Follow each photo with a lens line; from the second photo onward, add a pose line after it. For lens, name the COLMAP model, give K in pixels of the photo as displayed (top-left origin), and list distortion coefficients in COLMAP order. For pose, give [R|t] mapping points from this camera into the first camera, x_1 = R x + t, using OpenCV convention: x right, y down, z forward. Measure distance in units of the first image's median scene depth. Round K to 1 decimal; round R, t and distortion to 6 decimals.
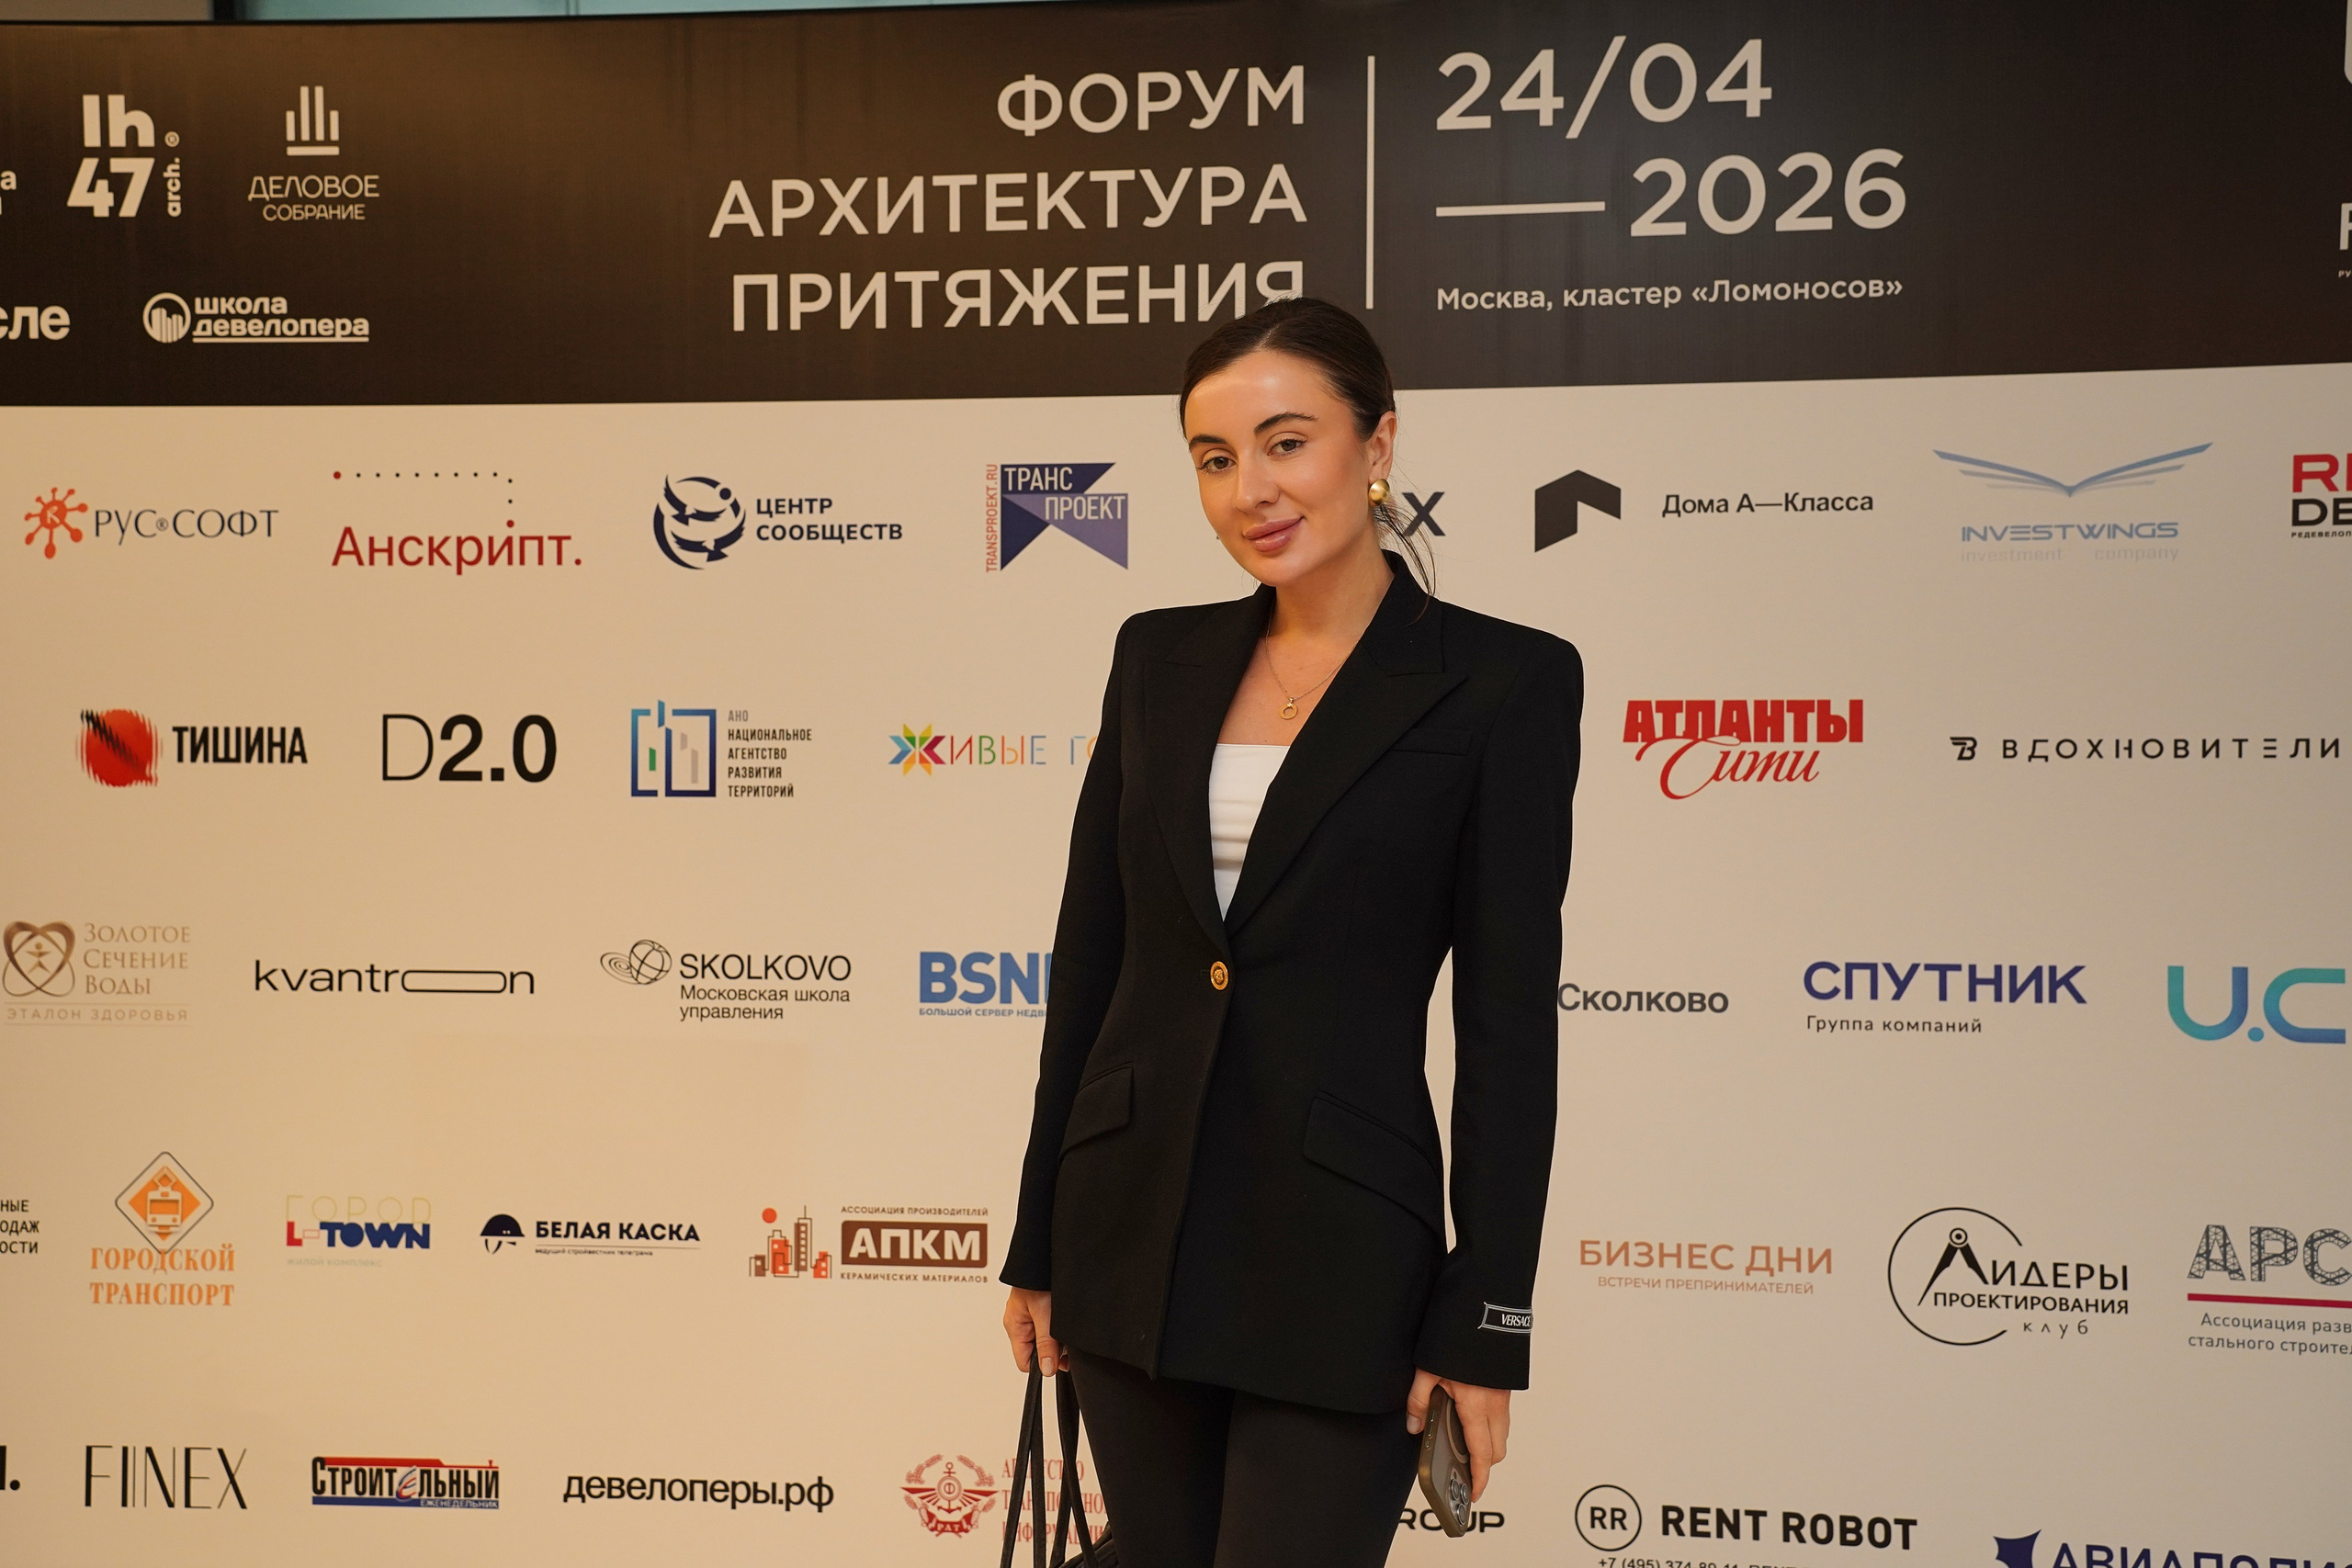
lens RADIAL K [[2734.3, 0, 1170.9], [0, 2734.3, 772.9], [0, 0, 1]] dist [0.141067, 0.000000]
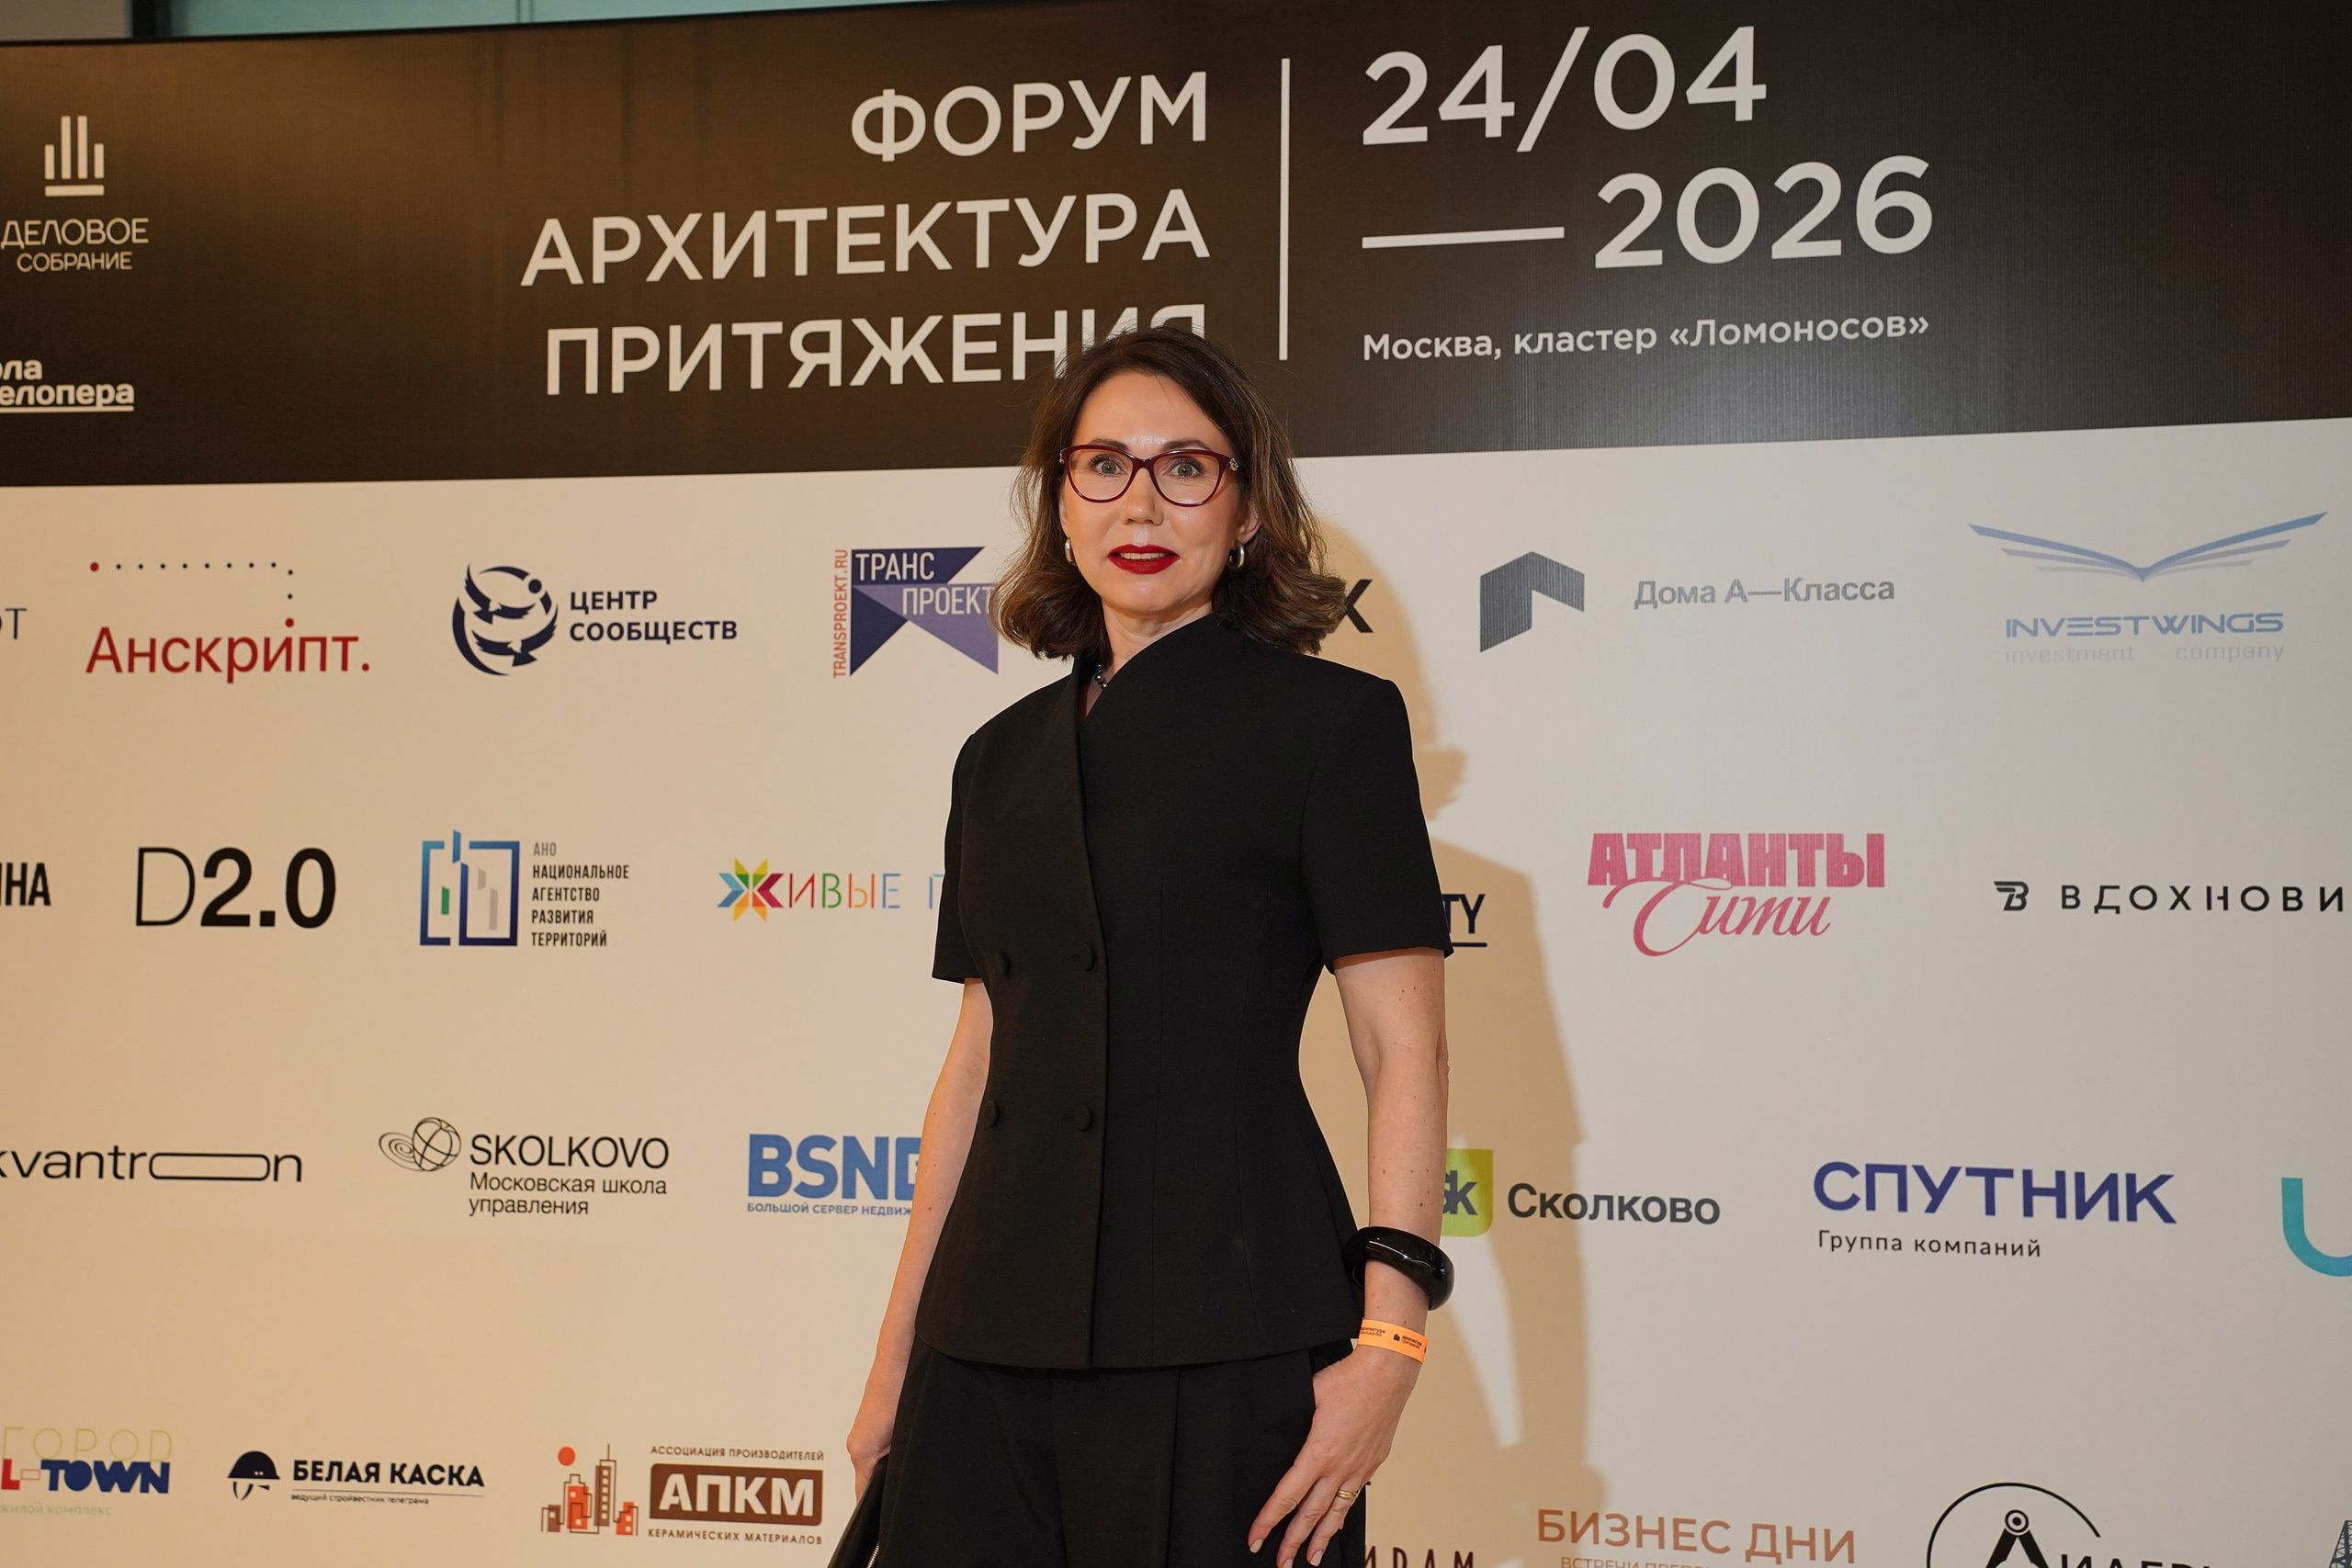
lens RADIAL K [[2978.2, 0, 1176.5], [0, 2978.2, 773.6], [0, 0, 1]] dist [0.205577, 0.000000]
pose [[0.995938, 0.001819, -0.090021, 0.119655], [-0.006521, 0.998627, -0.051970, 0.002707], [0.089803, 0.052346, 0.994583, 0.104285]]
